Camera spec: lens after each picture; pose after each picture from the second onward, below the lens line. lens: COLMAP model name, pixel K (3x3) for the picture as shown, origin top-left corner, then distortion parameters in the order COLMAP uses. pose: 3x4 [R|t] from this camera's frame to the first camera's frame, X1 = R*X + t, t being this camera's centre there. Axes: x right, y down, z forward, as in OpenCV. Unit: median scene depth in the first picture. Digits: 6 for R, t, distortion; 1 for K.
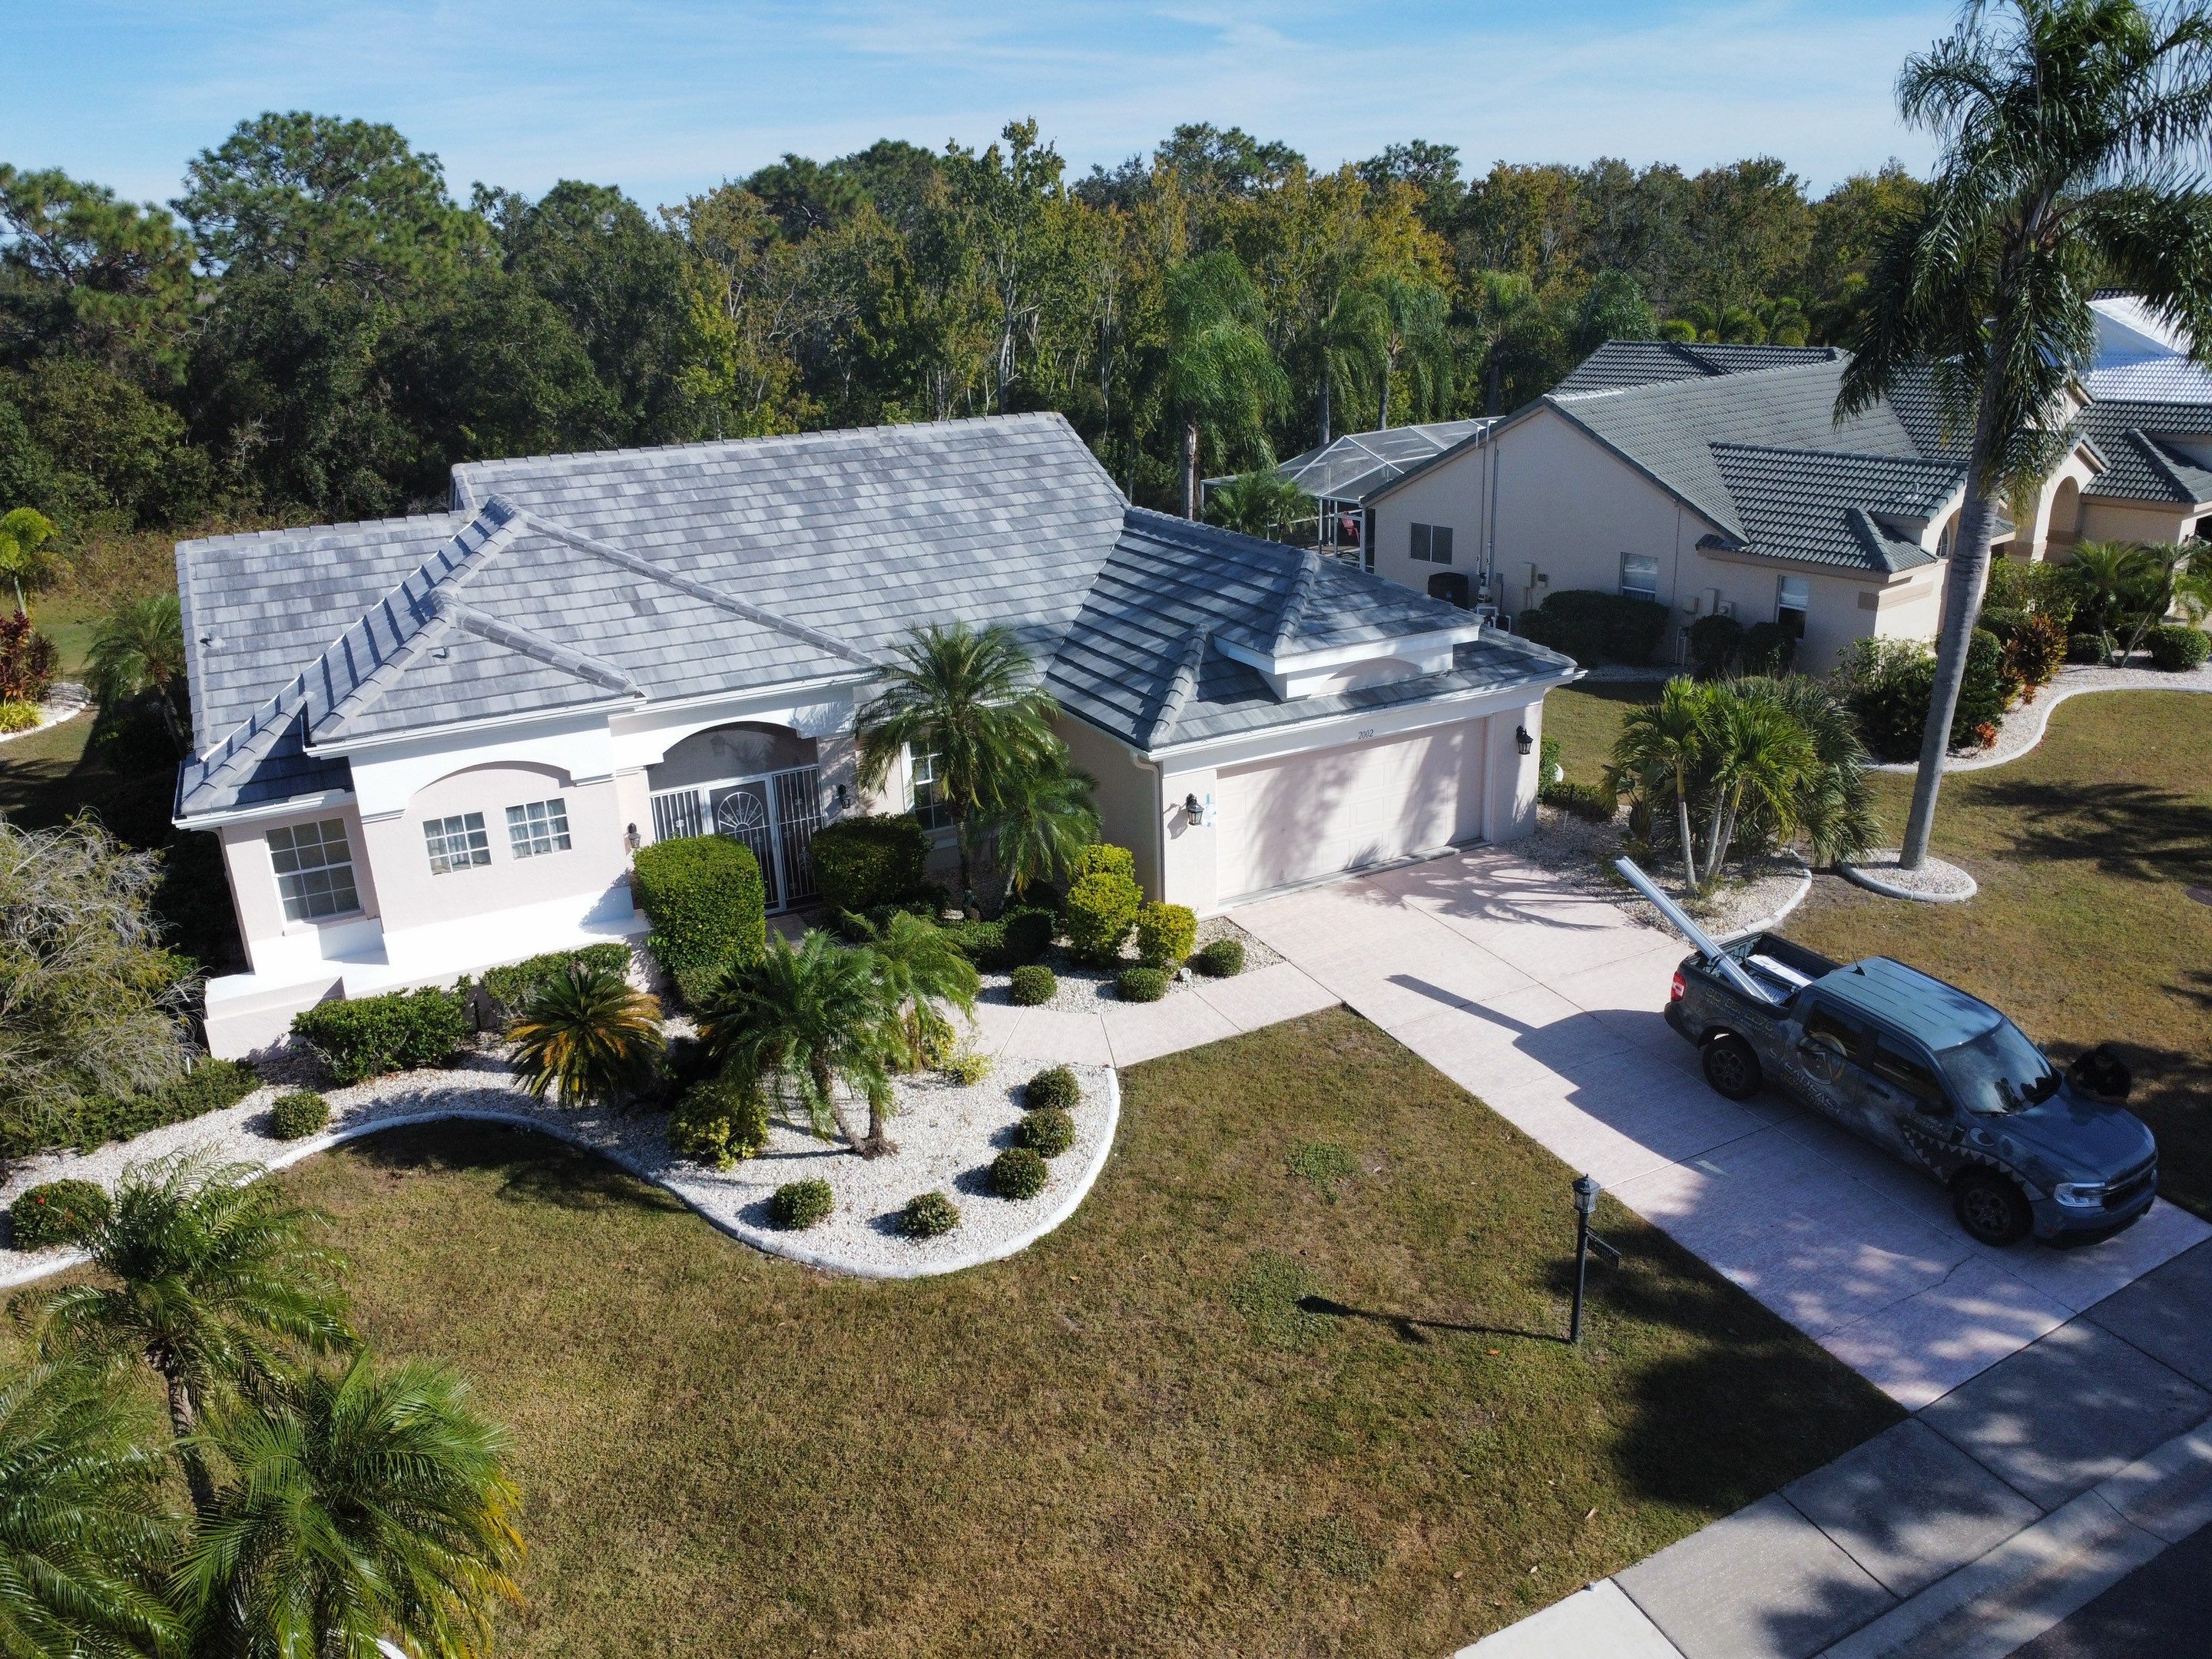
lens RADIAL K [[1599.0, 0, 1101.1], [0, 1599.0, 818.8], [0, 0, 1]] dist [-0.019535, -0.021330]
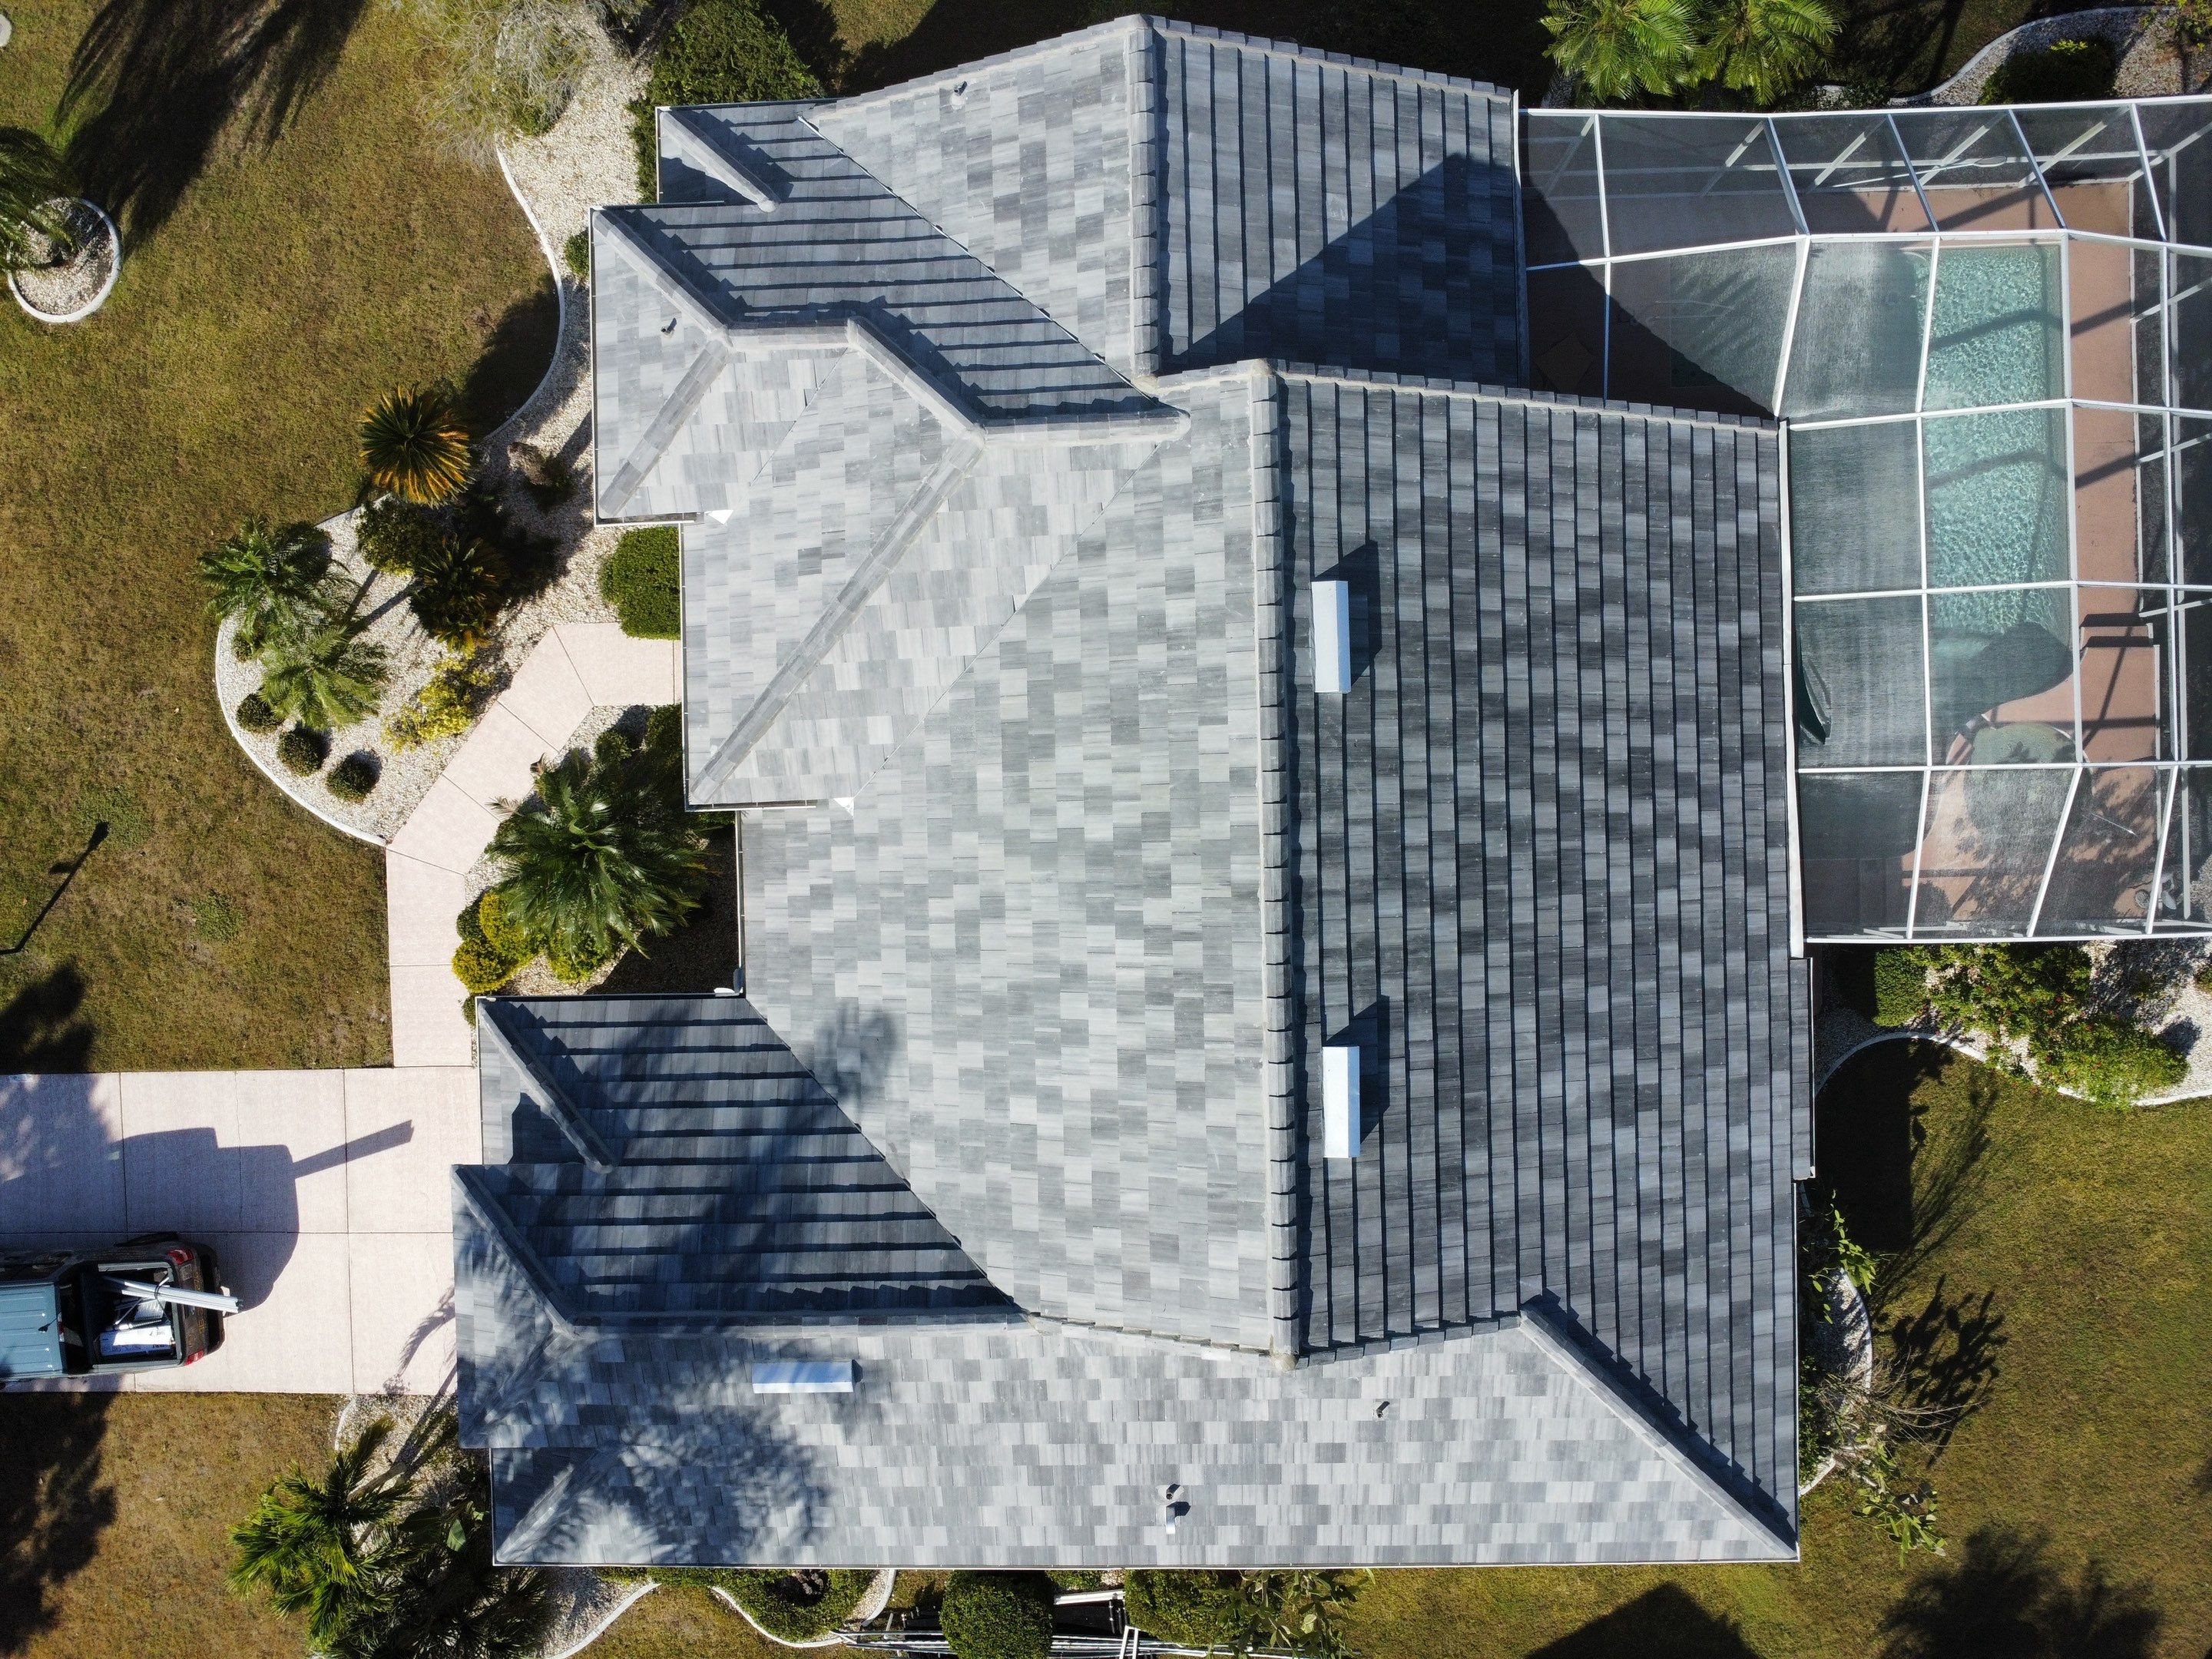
lens RADIAL K [[1599.0, 0, 1095.3], [0, 1599.0, 823.5], [0, 0, 1]] dist [-0.019535, -0.021330]
pose [[-0.431433, 0.900020, 0.061883, -0.313084], [-0.244407, -0.182638, 0.952317, -1.122996], [0.868407, 0.395736, 0.298768, 1.046972]]
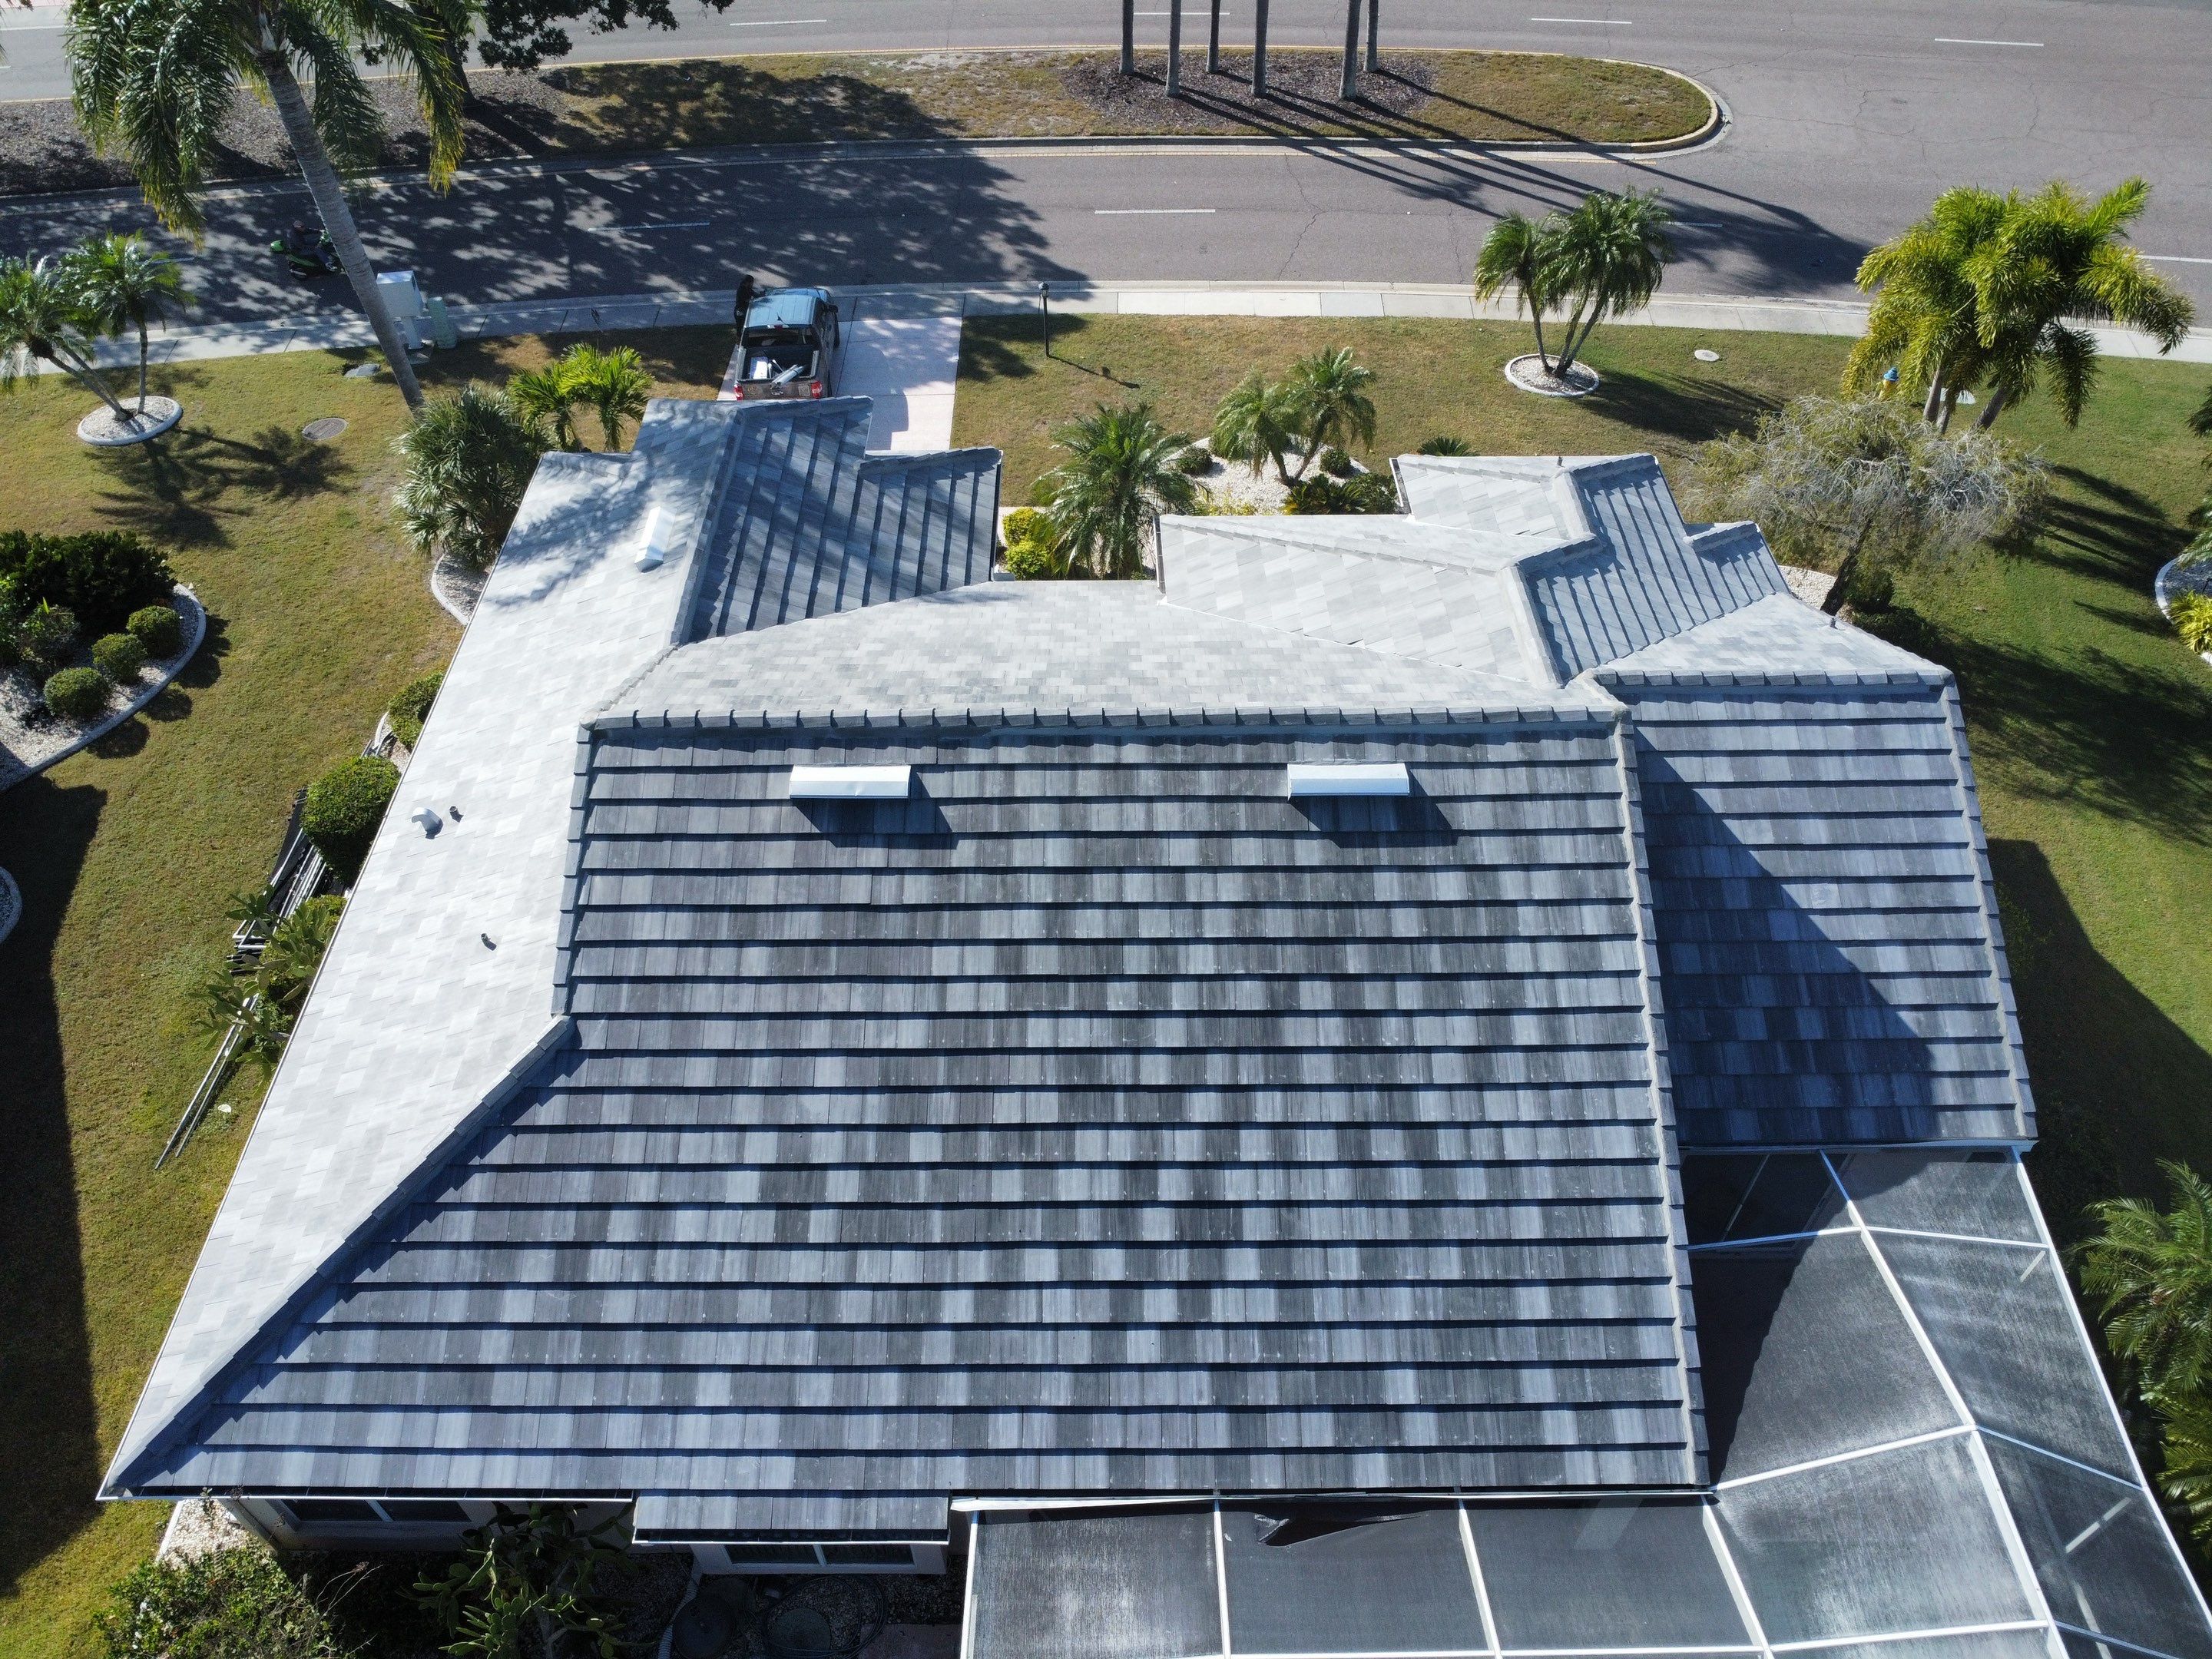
lens RADIAL K [[1599.0, 0, 1092.0], [0, 1599.0, 824.3], [0, 0, 1]] dist [-0.019535, -0.021330]
pose [[-0.890044, -0.292866, 0.349358, -0.581587], [0.191790, 0.454671, 0.869765, -1.029264], [-0.413568, 0.841132, -0.348508, 1.735806]]
